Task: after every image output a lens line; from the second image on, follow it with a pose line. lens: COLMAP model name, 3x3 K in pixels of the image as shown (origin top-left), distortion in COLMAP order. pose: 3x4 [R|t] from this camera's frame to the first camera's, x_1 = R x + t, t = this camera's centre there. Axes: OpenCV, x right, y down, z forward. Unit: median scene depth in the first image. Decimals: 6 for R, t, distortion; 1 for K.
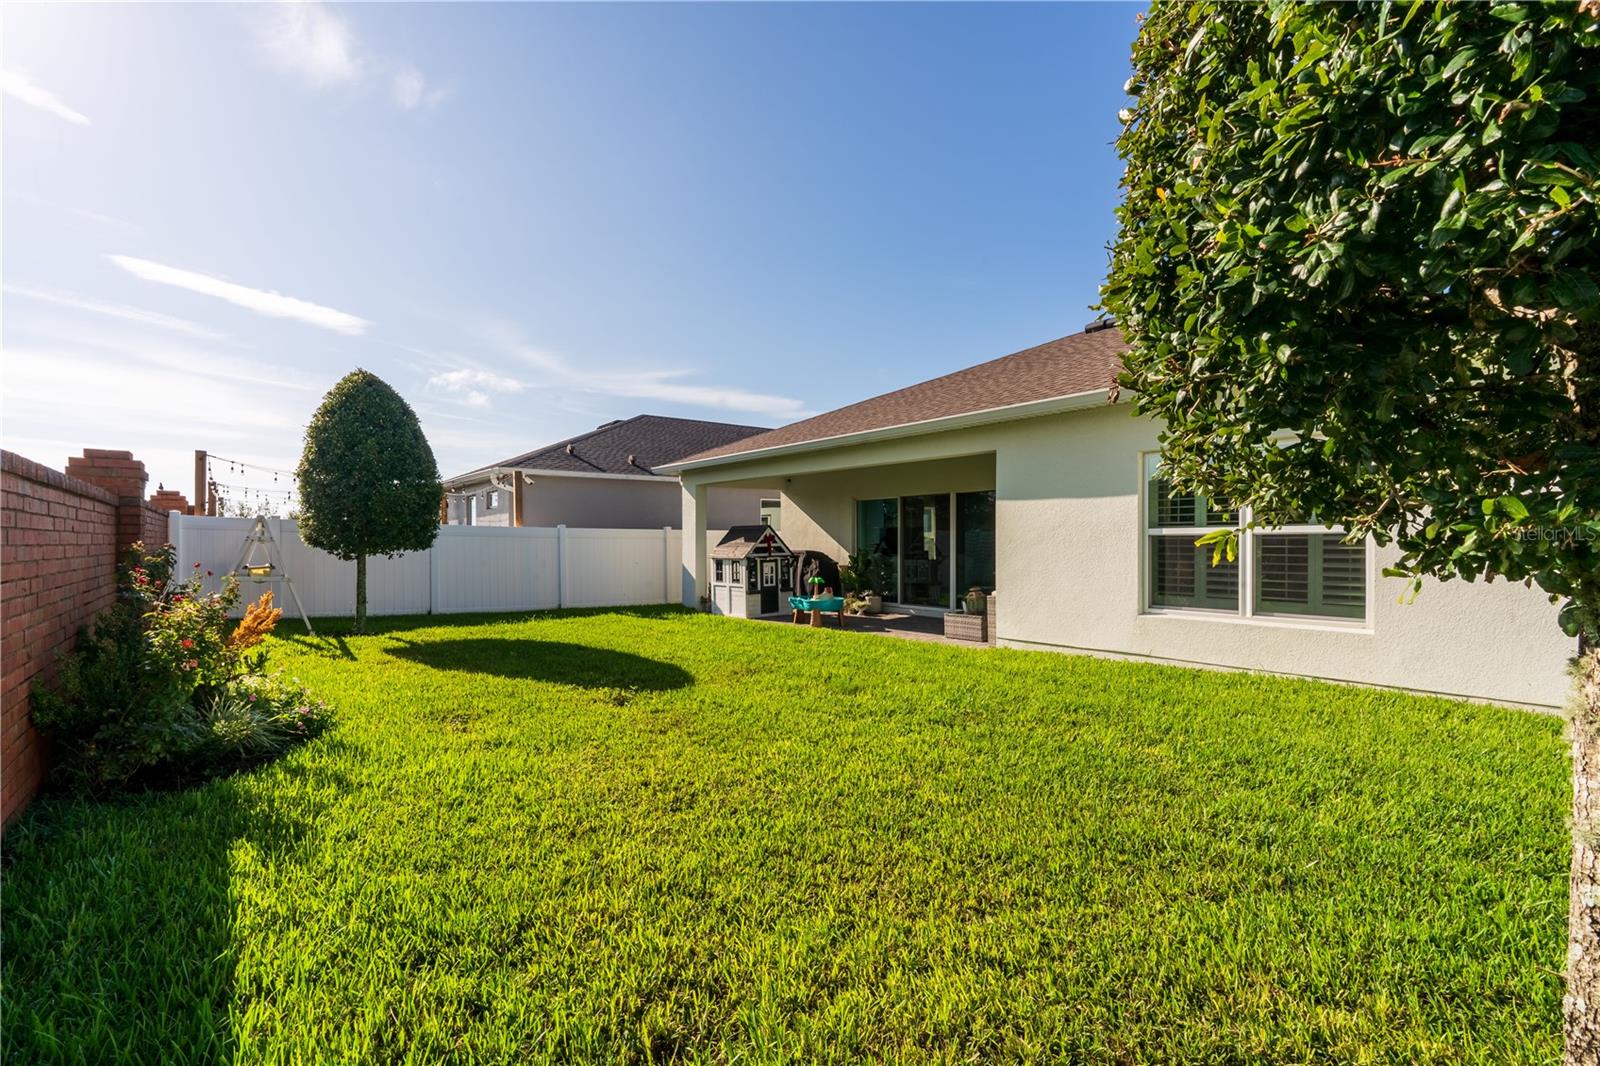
lens RADIAL K [[732.7, 0, 792.8], [0, 732.7, 546.5], [0, 0, 1]] dist [0.001890, 0.000679]
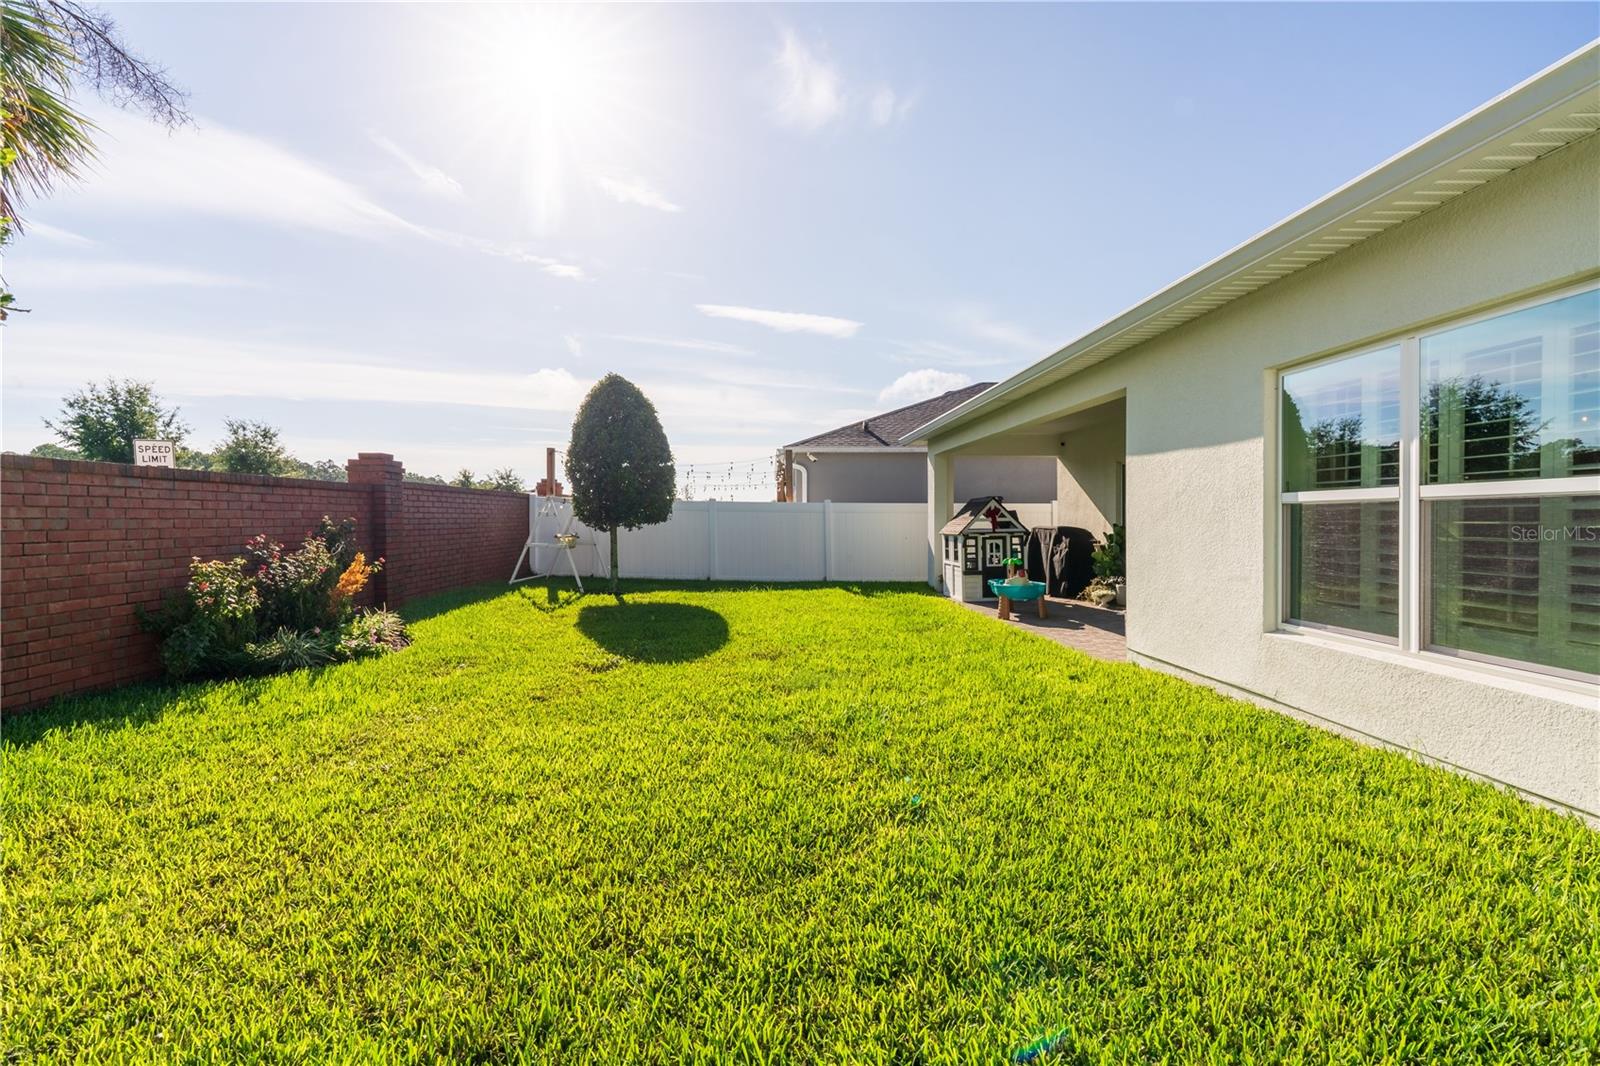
lens RADIAL K [[738.7, 0, 790.4], [0, 738.7, 526.8], [0, 0, 1]] dist [0.001182, 0.000955]
pose [[0.811391, 0.006761, -0.584464, 0.385275], [-0.002066, 0.999960, 0.008700, -0.000383], [0.584500, -0.005852, 0.811373, 0.197185]]
